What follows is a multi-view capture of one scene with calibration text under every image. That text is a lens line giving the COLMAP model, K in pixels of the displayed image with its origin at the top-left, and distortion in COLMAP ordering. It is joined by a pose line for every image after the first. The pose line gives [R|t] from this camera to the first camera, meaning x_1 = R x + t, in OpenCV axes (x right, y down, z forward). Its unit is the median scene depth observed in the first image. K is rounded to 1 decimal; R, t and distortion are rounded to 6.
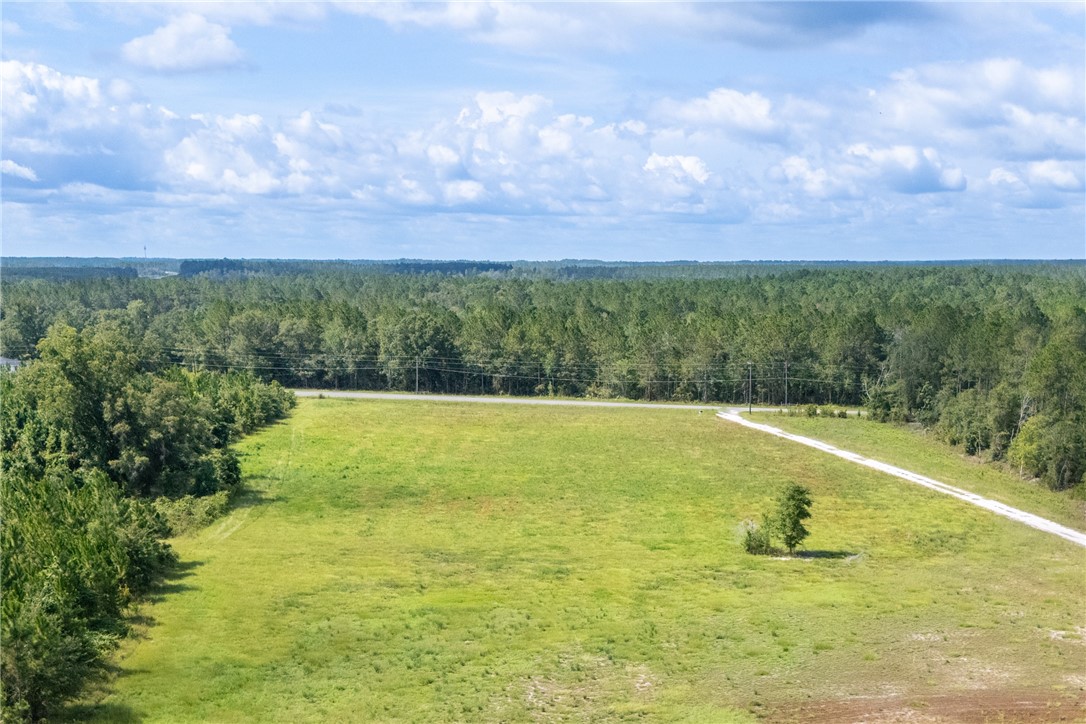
lens RADIAL K [[755.4, 0, 538.6], [0, 755.4, 362.4], [0, 0, 1]] dist [0.002191, -0.001452]
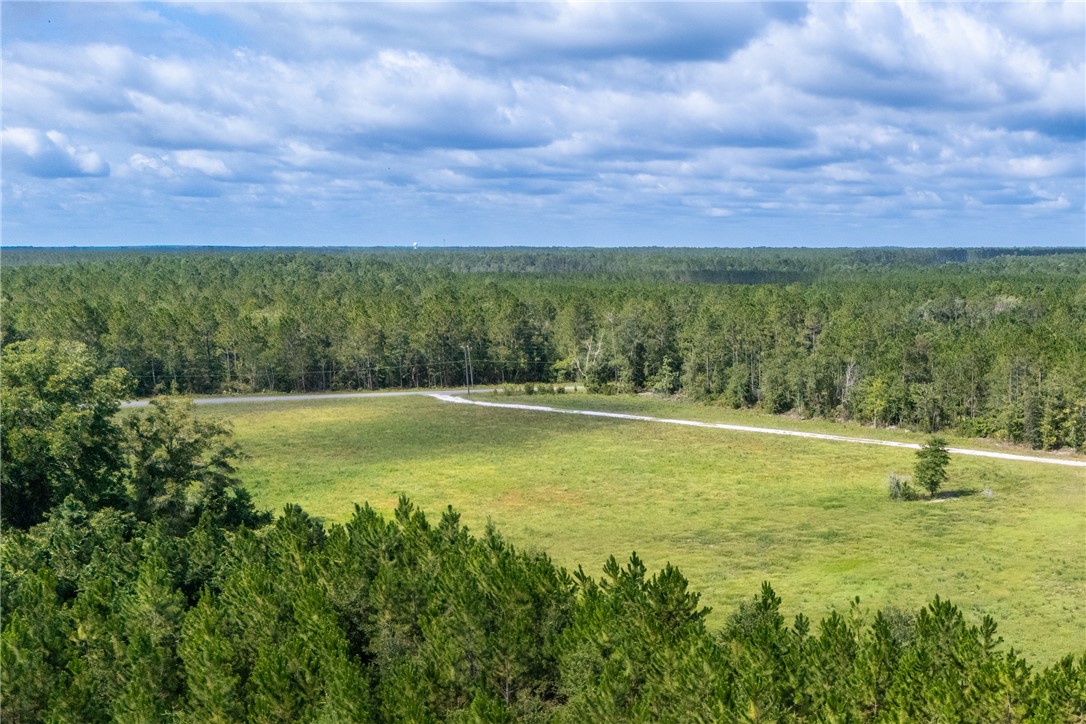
lens RADIAL K [[755.4, 0, 544.5], [0, 755.4, 359.8], [0, 0, 1]] dist [0.002191, -0.001452]
pose [[0.932072, -0.052269, 0.358483, 0.726744], [0.047388, 0.998626, 0.022394, 0.018106], [-0.359160, -0.003886, 0.933268, -0.132088]]
